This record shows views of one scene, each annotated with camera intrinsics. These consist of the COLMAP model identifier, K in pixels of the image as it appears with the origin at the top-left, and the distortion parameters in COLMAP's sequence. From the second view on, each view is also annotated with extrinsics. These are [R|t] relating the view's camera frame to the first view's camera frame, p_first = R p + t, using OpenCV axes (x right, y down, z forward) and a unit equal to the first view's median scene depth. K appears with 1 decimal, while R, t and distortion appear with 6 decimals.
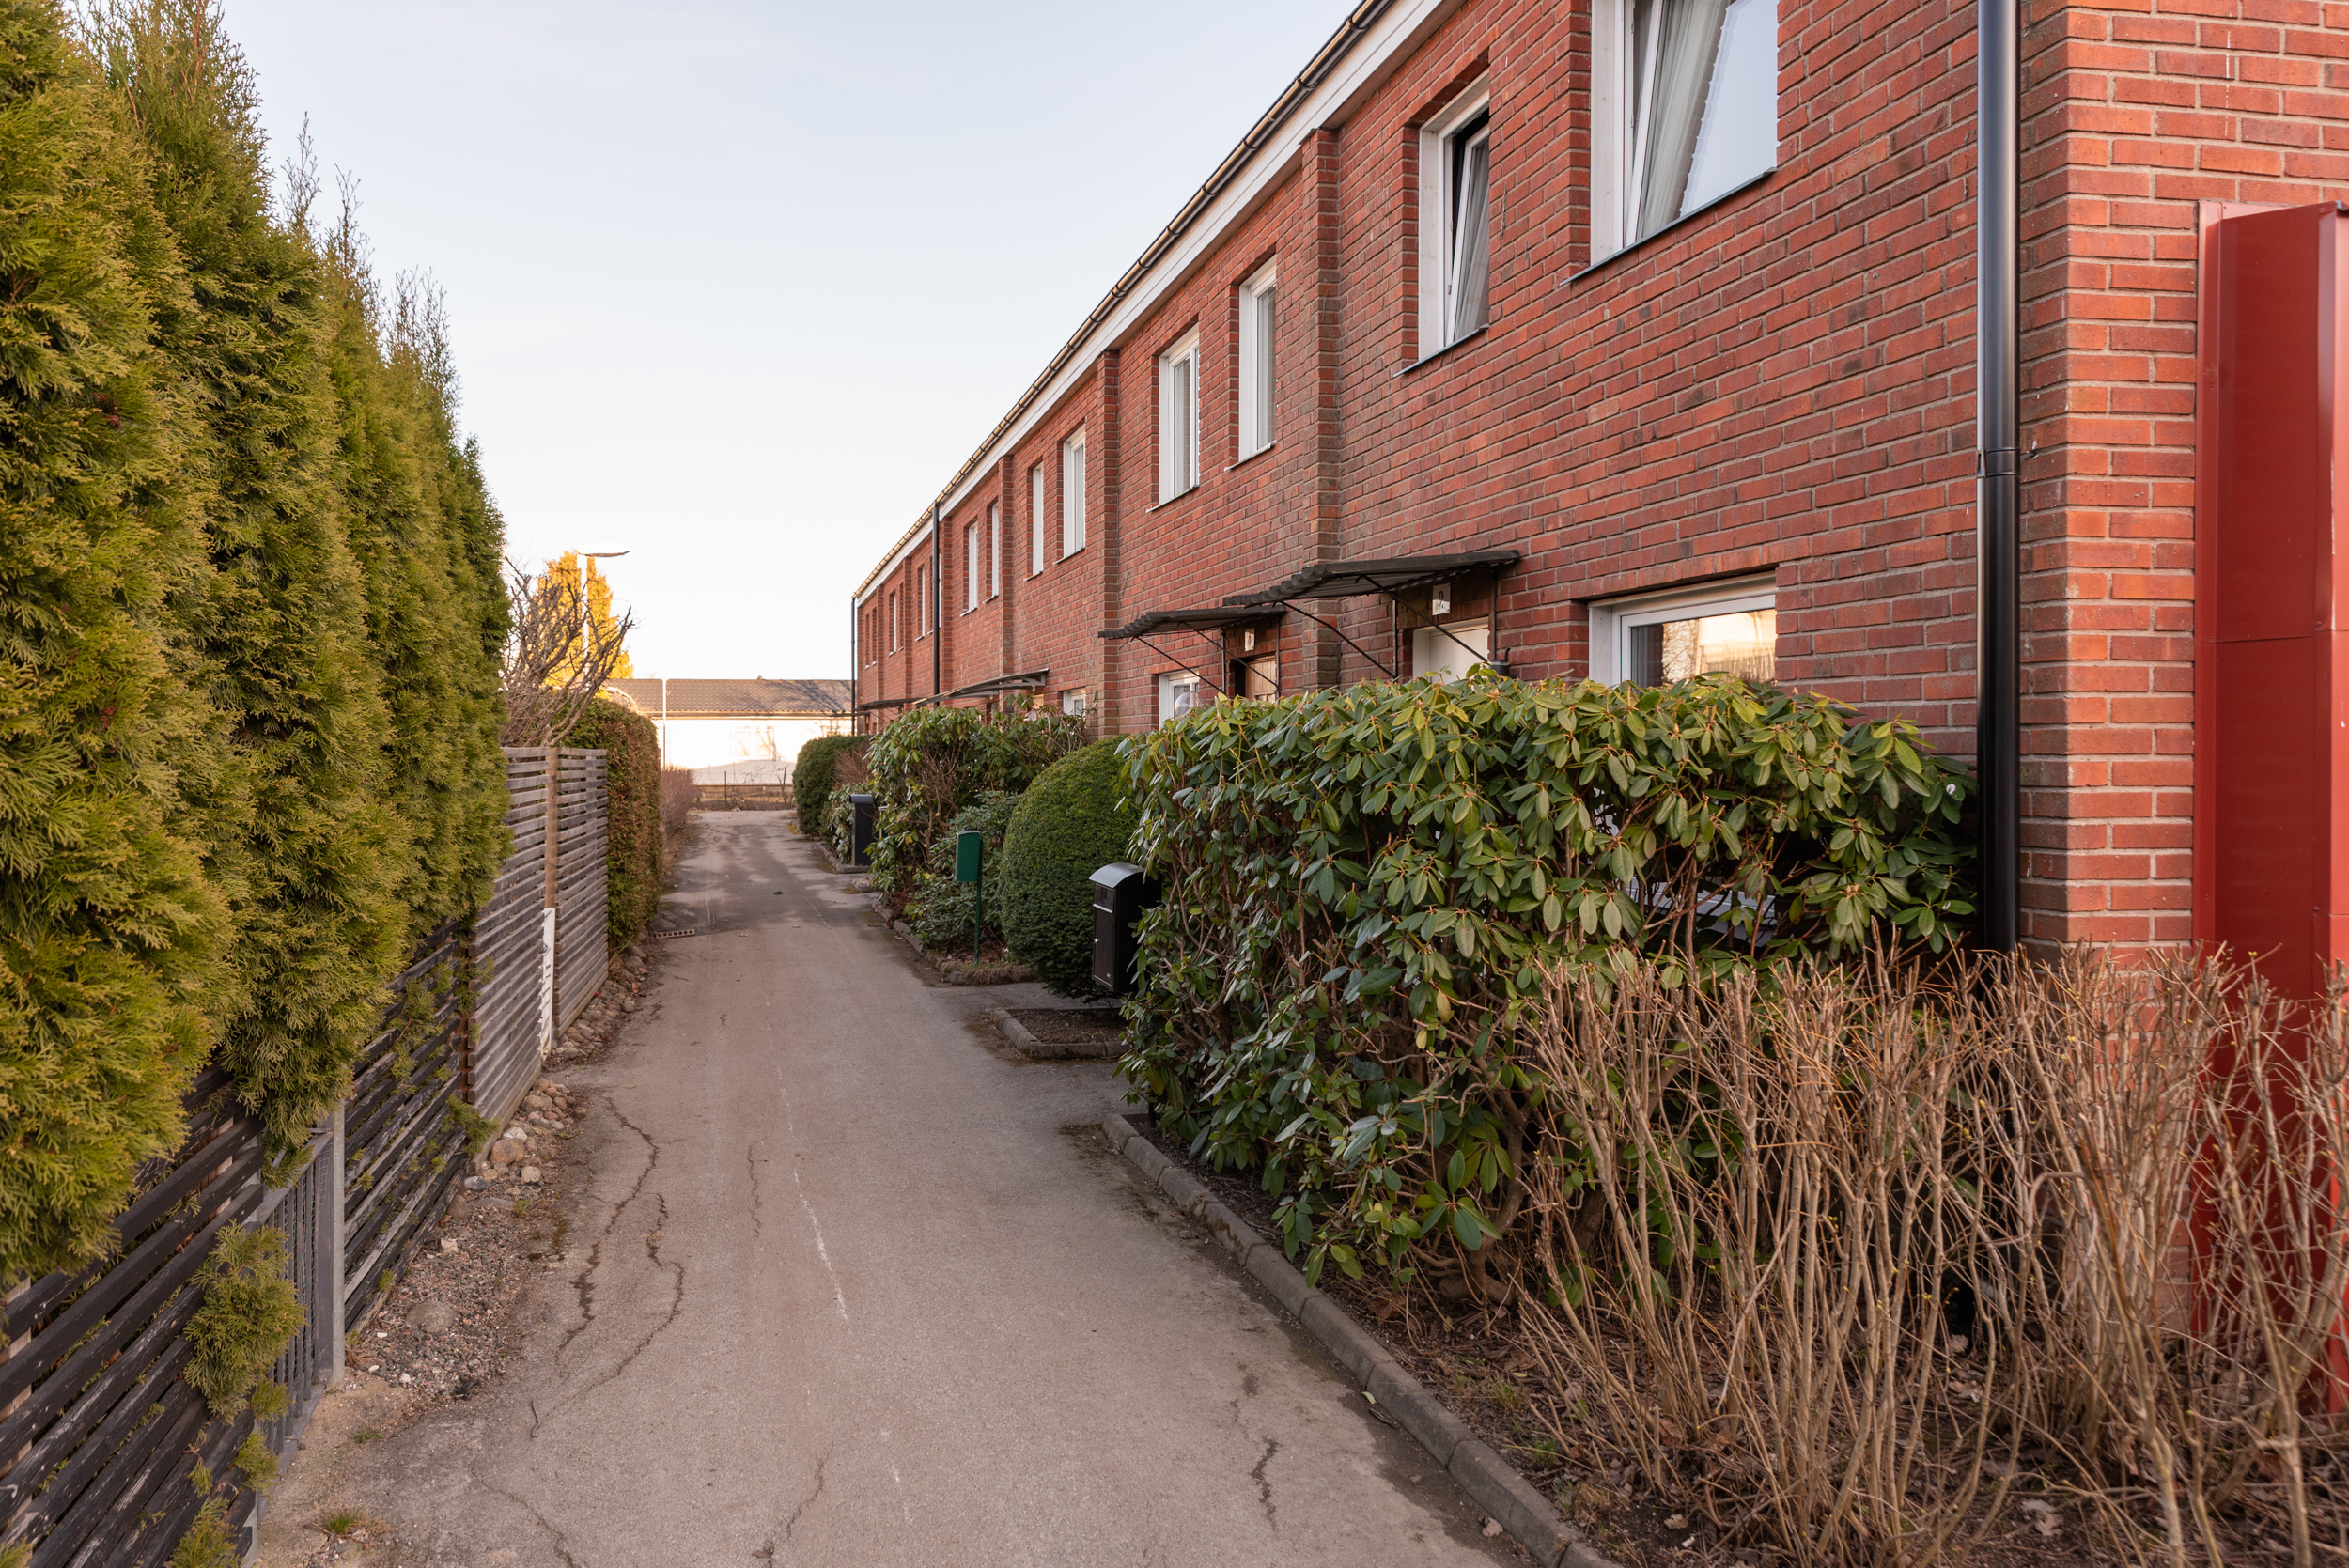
lens RADIAL K [[1574.8, 0, 1156.9], [0, 1574.8, 779.7], [0, 0, 1]] dist [-0.002638, -0.002374]
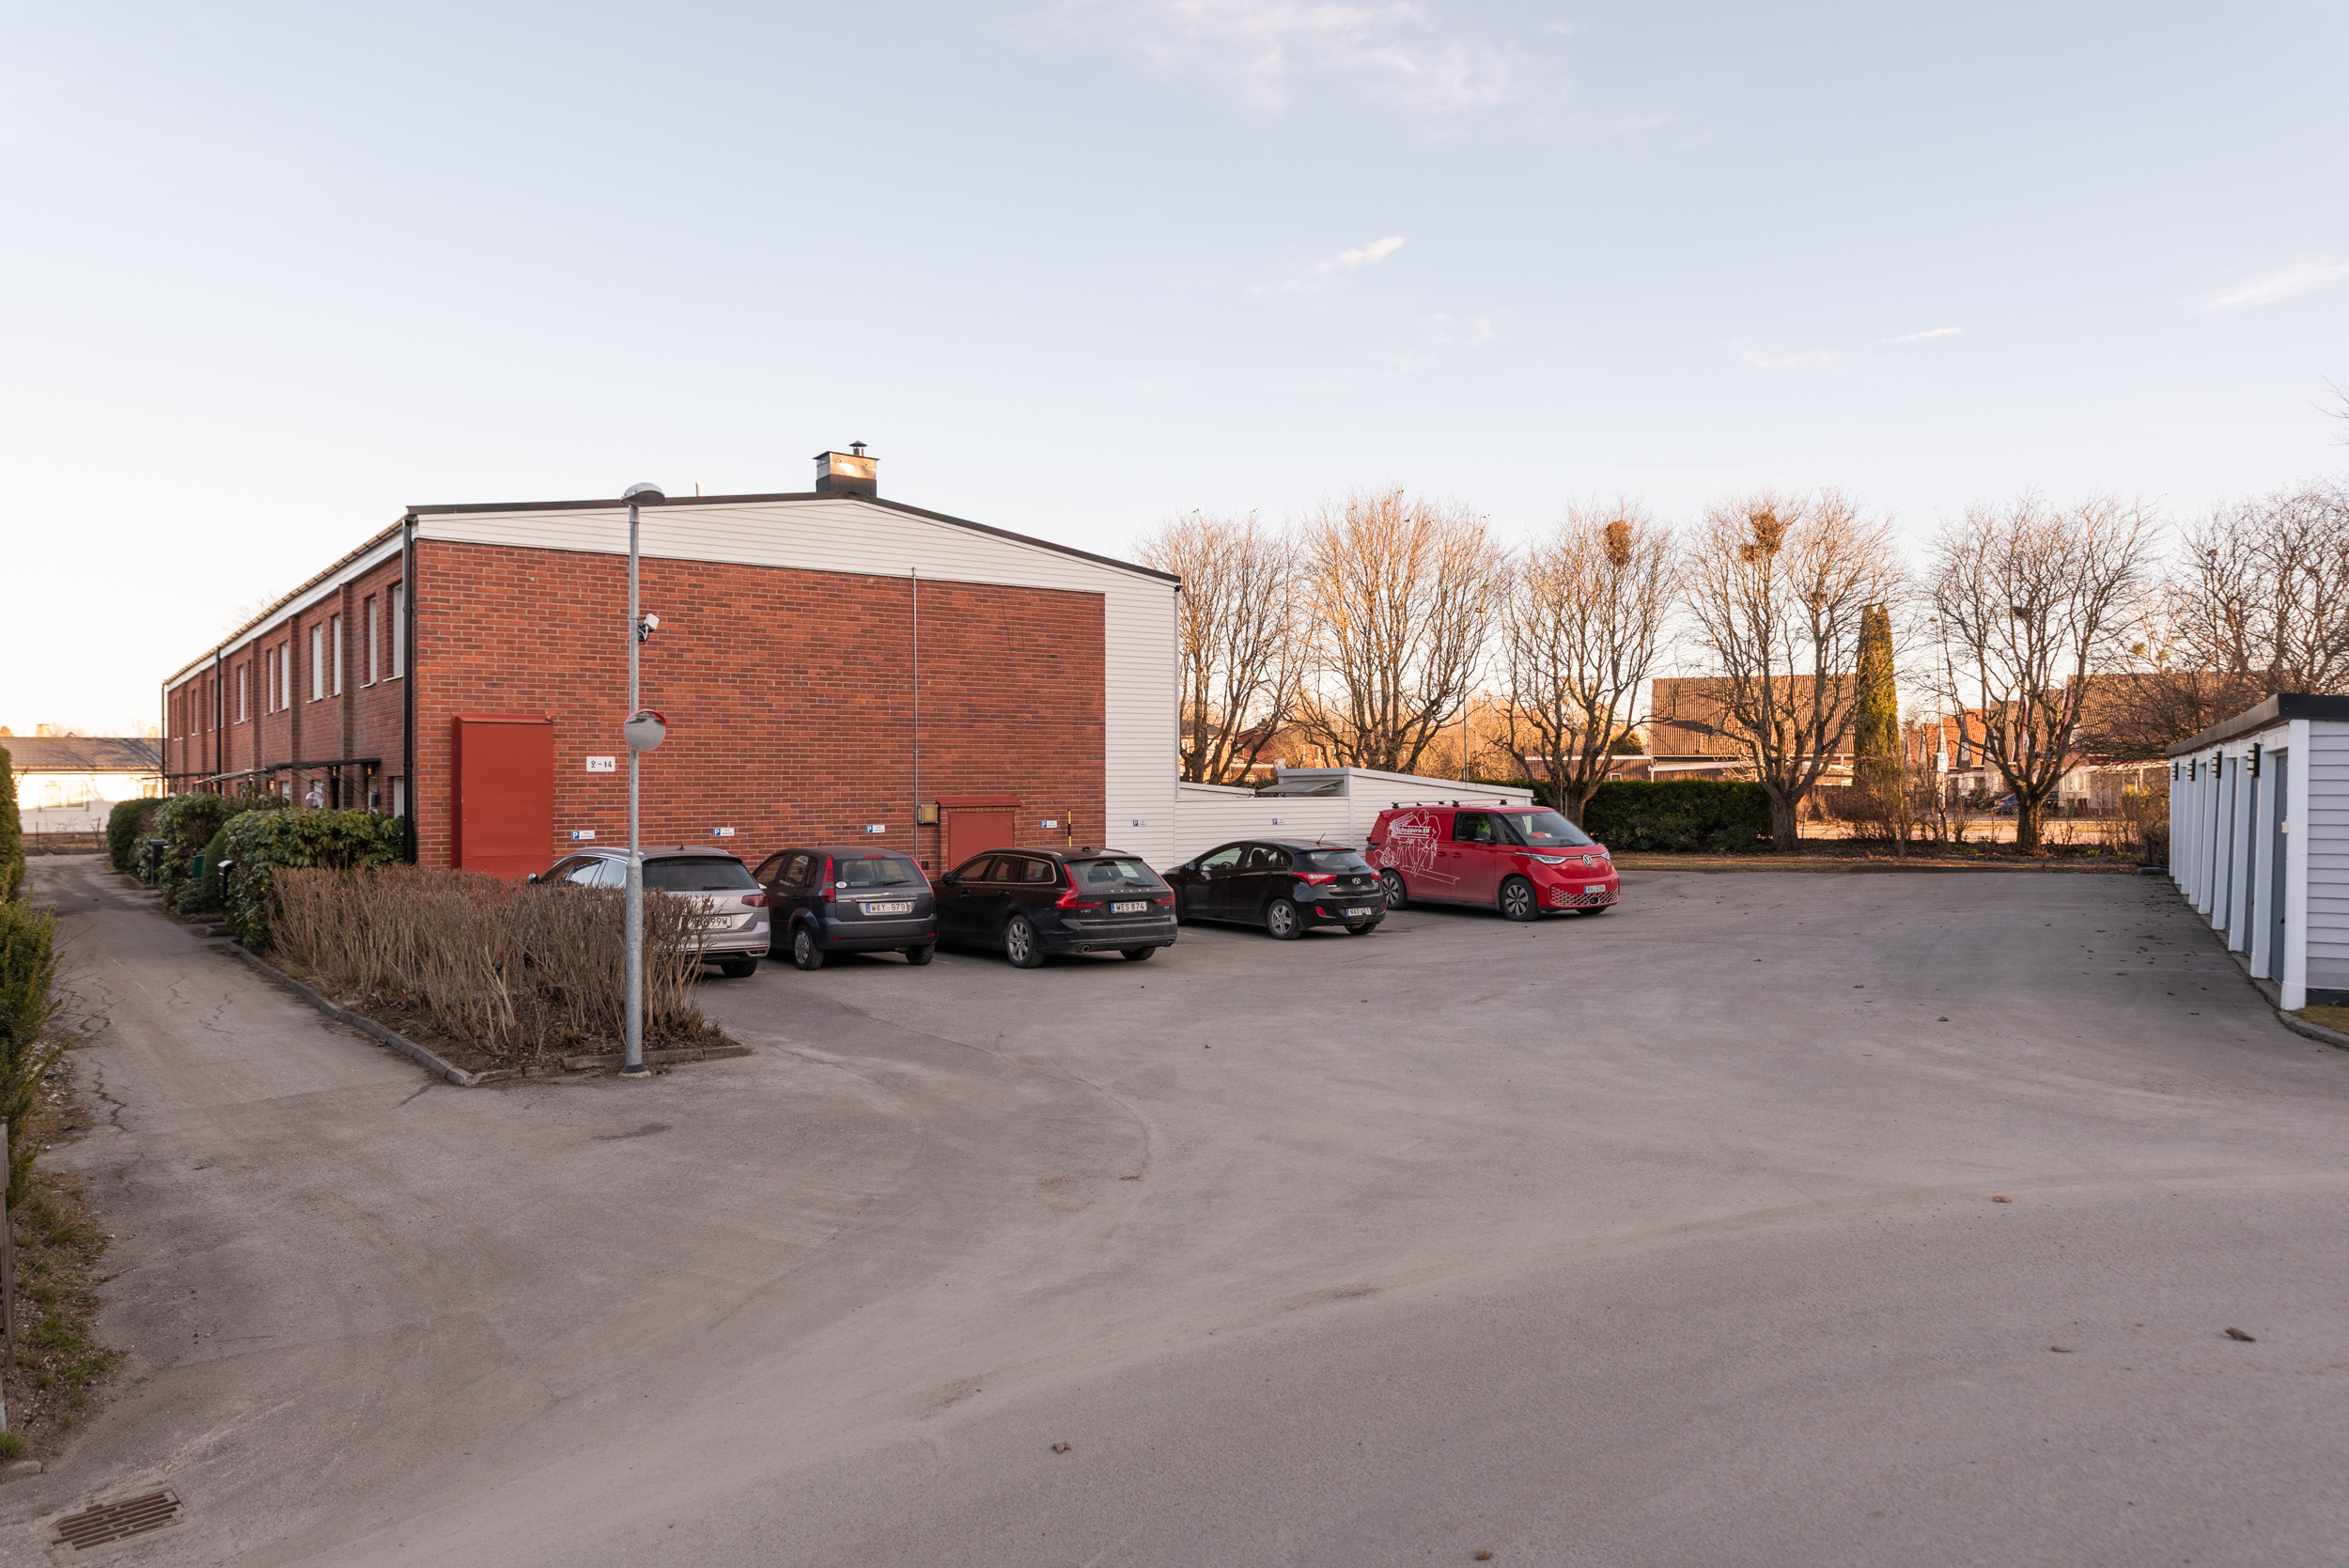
lens RADIAL K [[1574.8, 0, 1156.9], [0, 1574.8, 779.7], [0, 0, 1]] dist [-0.002638, -0.002374]
pose [[0.935111, -0.001049, 0.354352, 0.167565], [0.009485, 0.999711, -0.022071, -0.005798], [-0.354227, 0.024000, 0.934851, -0.732233]]
